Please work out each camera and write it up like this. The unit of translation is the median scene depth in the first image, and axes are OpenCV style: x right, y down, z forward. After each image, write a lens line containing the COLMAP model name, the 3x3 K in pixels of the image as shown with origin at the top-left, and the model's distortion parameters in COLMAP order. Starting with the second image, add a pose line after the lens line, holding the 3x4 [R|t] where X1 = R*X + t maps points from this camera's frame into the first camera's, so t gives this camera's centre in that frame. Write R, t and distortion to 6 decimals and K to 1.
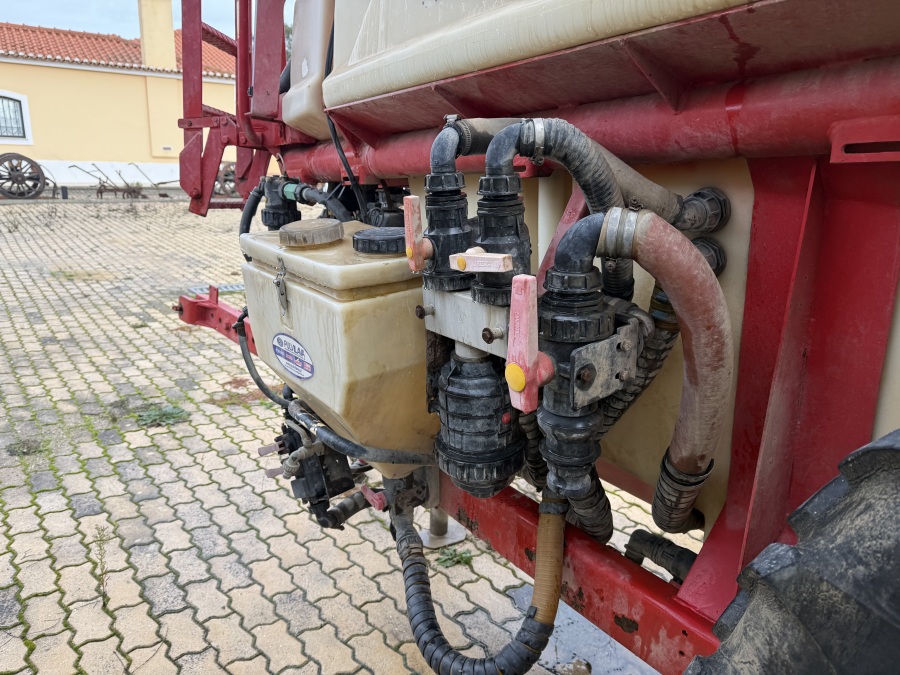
lens RADIAL K [[631.2, 0, 450.5], [0, 631.2, 341.9], [0, 0, 1]] dist [0.073772, -0.095778]
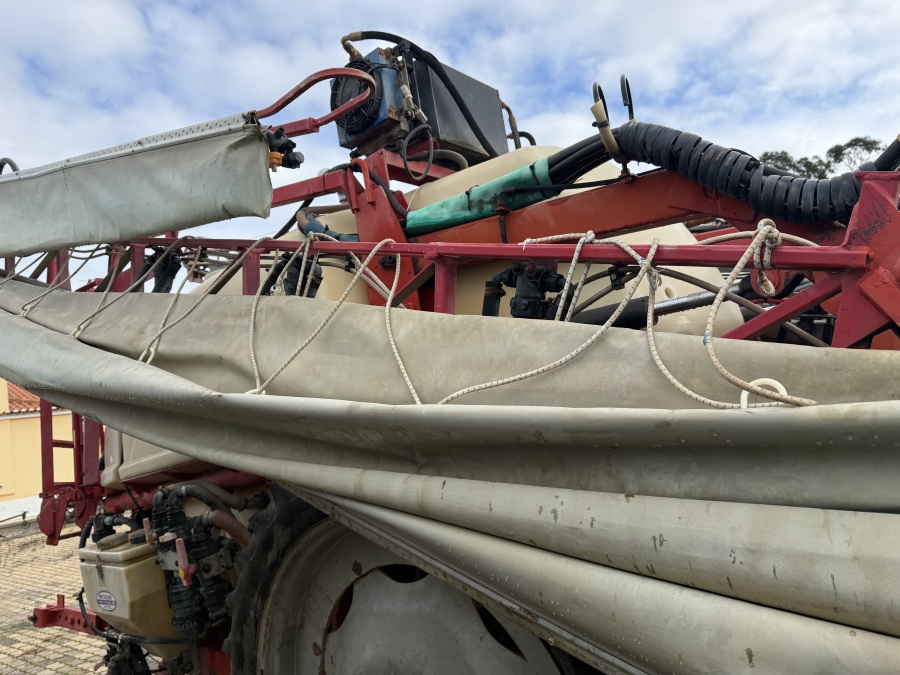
lens RADIAL K [[634.3, 0, 458.9], [0, 634.3, 344.5], [0, 0, 1]] dist [0.025128, -0.035583]
pose [[0.956405, -0.159048, 0.244935, 0.389853], [0.241043, 0.903426, -0.354569, 0.225628], [-0.164888, 0.398151, 0.902379, -1.155510]]
